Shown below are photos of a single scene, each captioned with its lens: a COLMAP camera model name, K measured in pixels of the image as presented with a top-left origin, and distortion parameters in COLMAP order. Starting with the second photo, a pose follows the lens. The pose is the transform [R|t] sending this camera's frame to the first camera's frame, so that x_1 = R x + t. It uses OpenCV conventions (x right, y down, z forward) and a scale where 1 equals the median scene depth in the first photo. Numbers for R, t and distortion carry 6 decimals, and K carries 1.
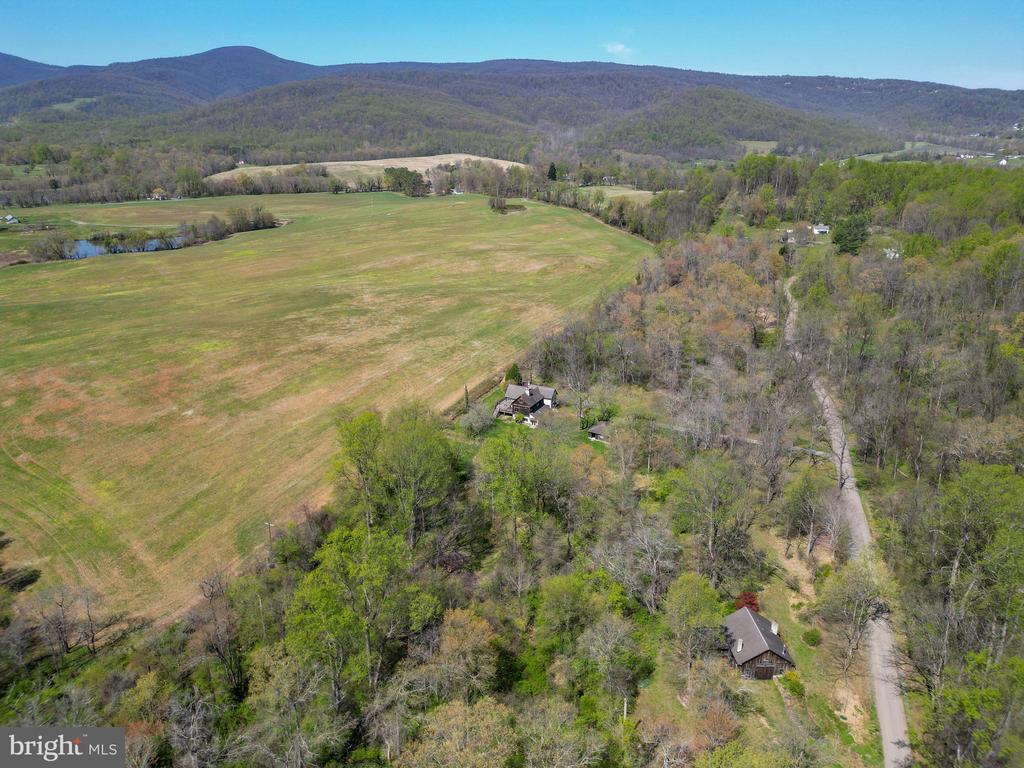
lens RADIAL K [[716.8, 0, 513.4], [0, 716.8, 383.4], [0, 0, 1]] dist [0.057103, -0.047936]
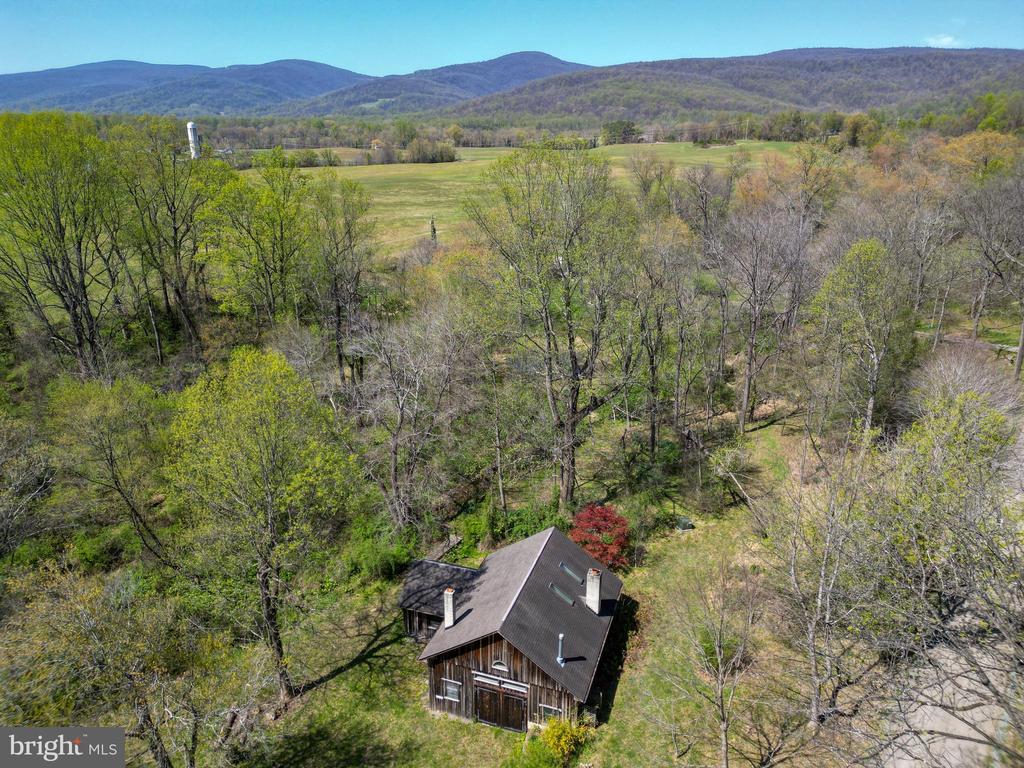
lens RADIAL K [[716.8, 0, 511.6], [0, 716.8, 382.5], [0, 0, 1]] dist [0.057103, -0.047936]
pose [[0.933594, 0.110087, -0.341004, 0.101674], [-0.113820, 0.993460, 0.009106, 0.056777], [0.339776, 0.030312, 0.940018, 0.156639]]
